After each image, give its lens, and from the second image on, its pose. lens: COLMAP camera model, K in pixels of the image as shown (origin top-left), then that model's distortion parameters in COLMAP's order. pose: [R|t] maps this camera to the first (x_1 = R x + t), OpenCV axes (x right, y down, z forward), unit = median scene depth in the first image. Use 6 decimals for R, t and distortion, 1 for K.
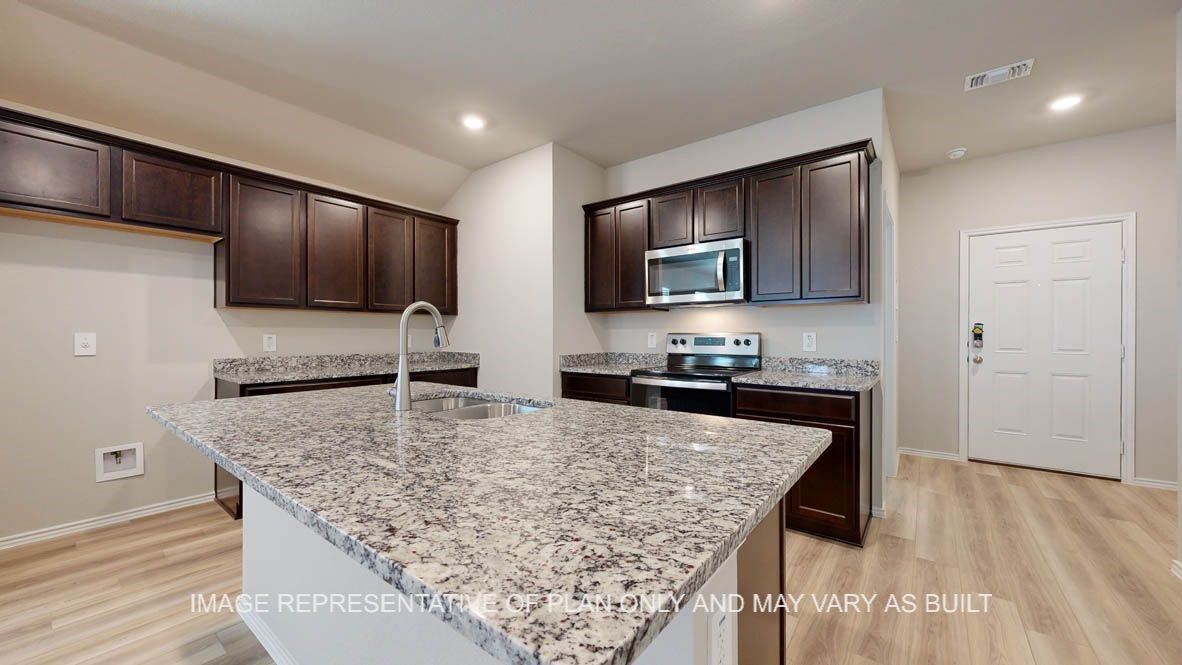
lens RADIAL K [[433.3, 0, 591.9], [0, 433.3, 336.2], [0, 0, 1]] dist [0.000487, -0.000002]
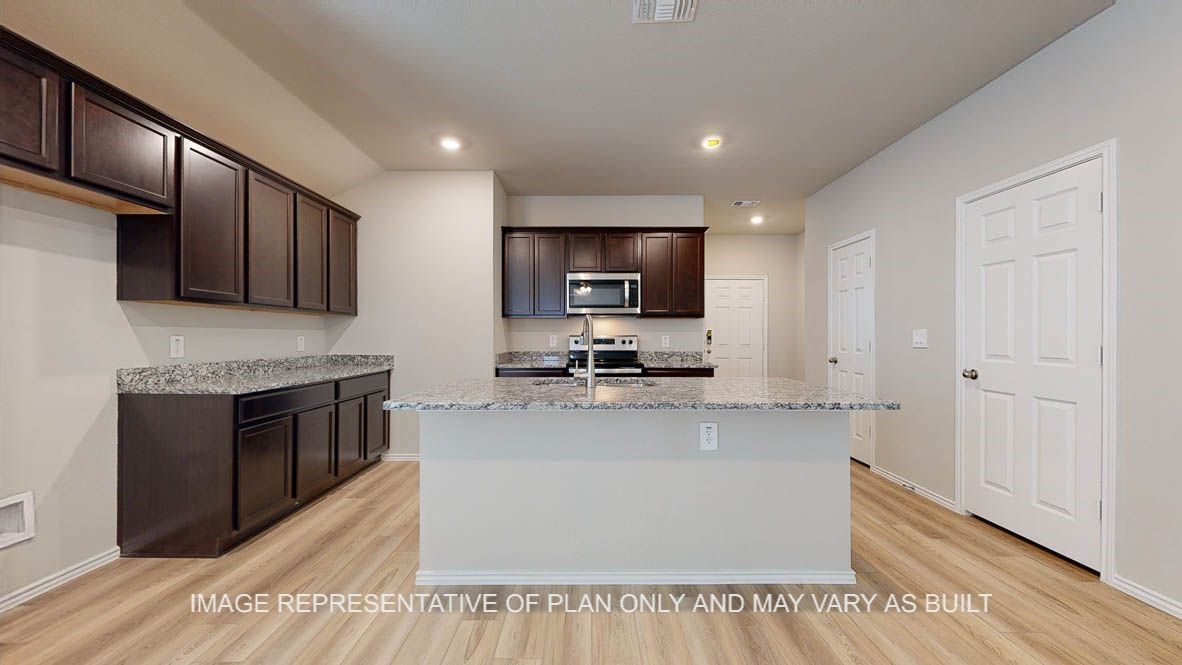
lens RADIAL K [[433.3, 0, 591.9], [0, 433.3, 336.2], [0, 0, 1]] dist [0.000487, -0.000002]
pose [[0.788111, 0.001496, 0.615531, -0.647139], [0.000155, 0.999997, -0.002630, -0.001595], [-0.615533, 0.002168, 0.788108, -0.084400]]
